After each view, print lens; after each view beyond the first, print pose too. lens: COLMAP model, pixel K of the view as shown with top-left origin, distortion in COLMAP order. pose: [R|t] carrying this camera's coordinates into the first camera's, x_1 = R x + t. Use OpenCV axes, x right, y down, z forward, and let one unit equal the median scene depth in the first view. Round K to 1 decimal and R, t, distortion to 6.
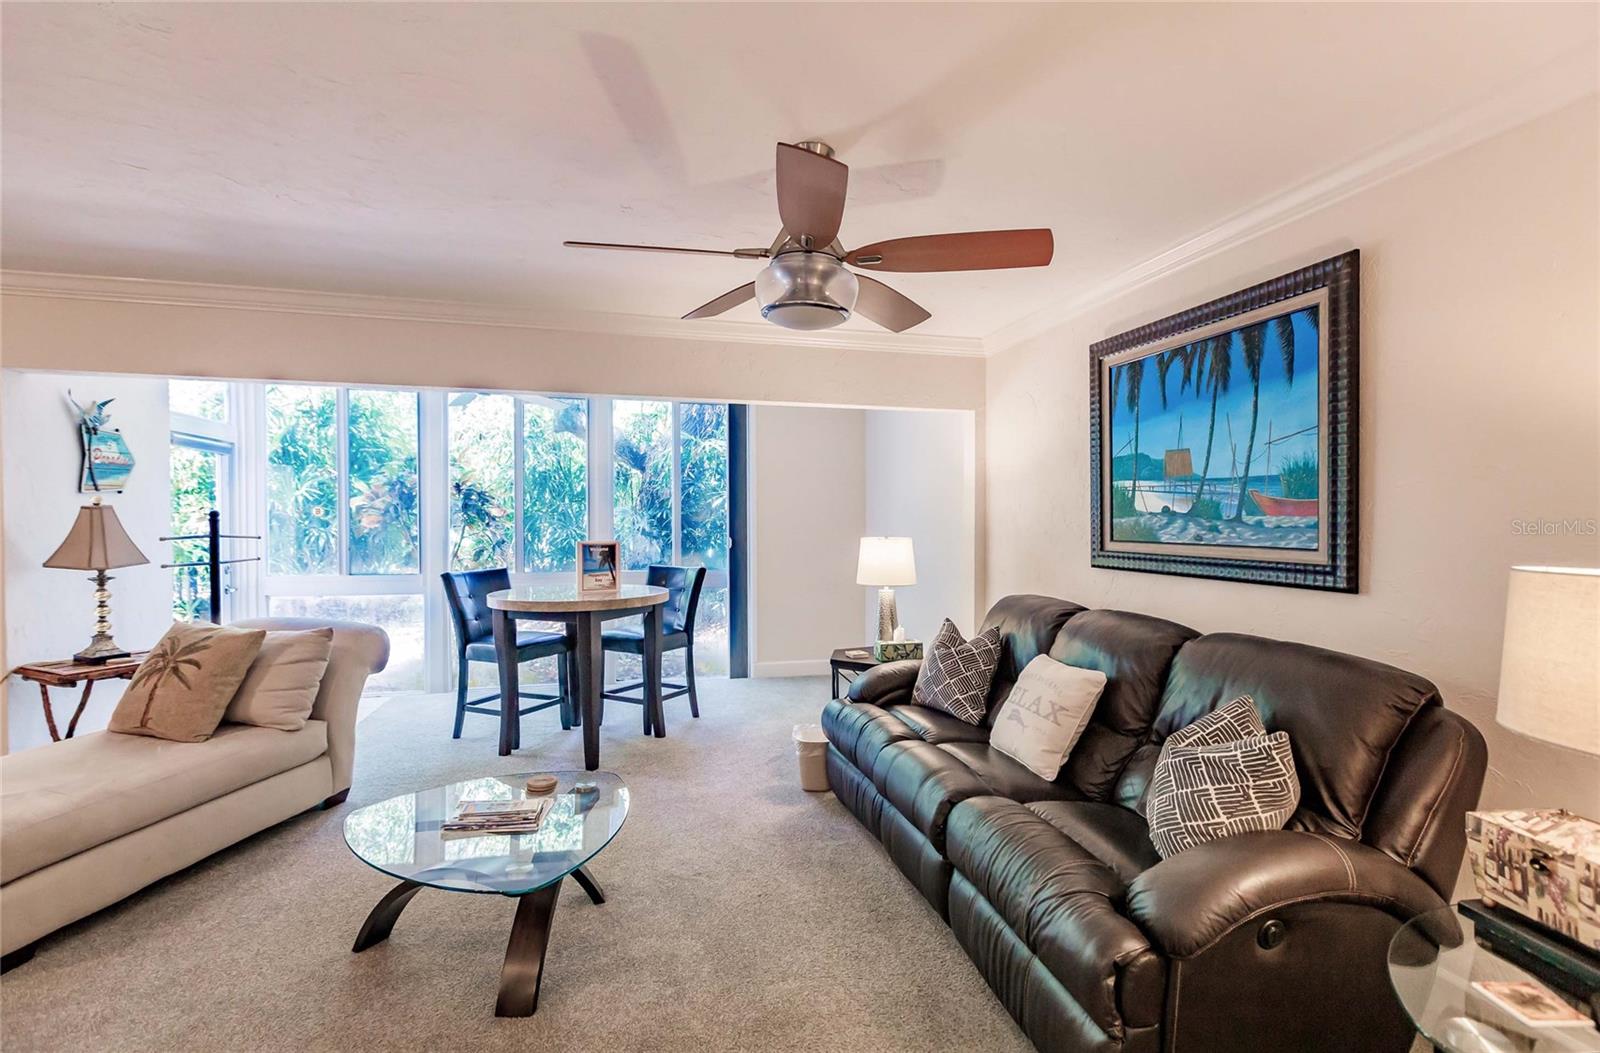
lens RADIAL K [[727.8, 0, 796.3], [0, 727.8, 538.7], [0, 0, 1]] dist [-0.001376, -0.000083]
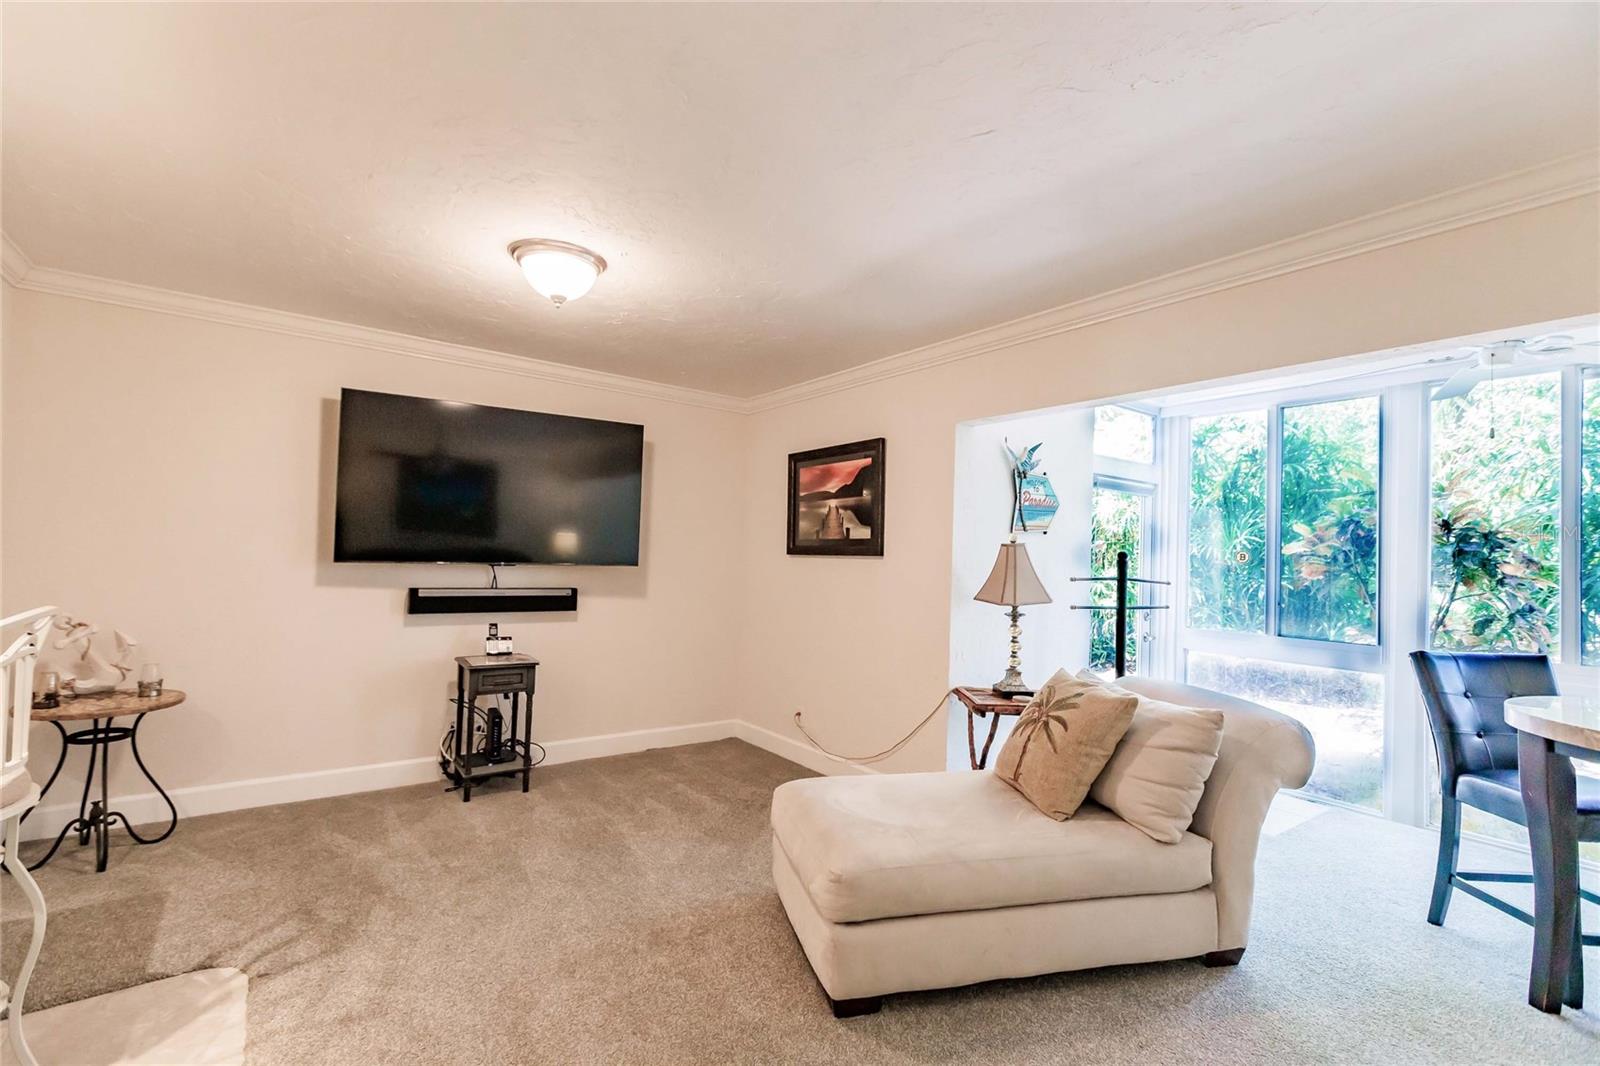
lens RADIAL K [[705.0, 0, 795.2], [0, 705.0, 537.7], [0, 0, 1]] dist [-0.000937, -0.000070]
pose [[0.380132, -0.017122, -0.924774, -0.143052], [-0.055119, 0.997632, -0.041128, 0.004316], [0.923289, 0.066607, 0.378288, 0.310875]]
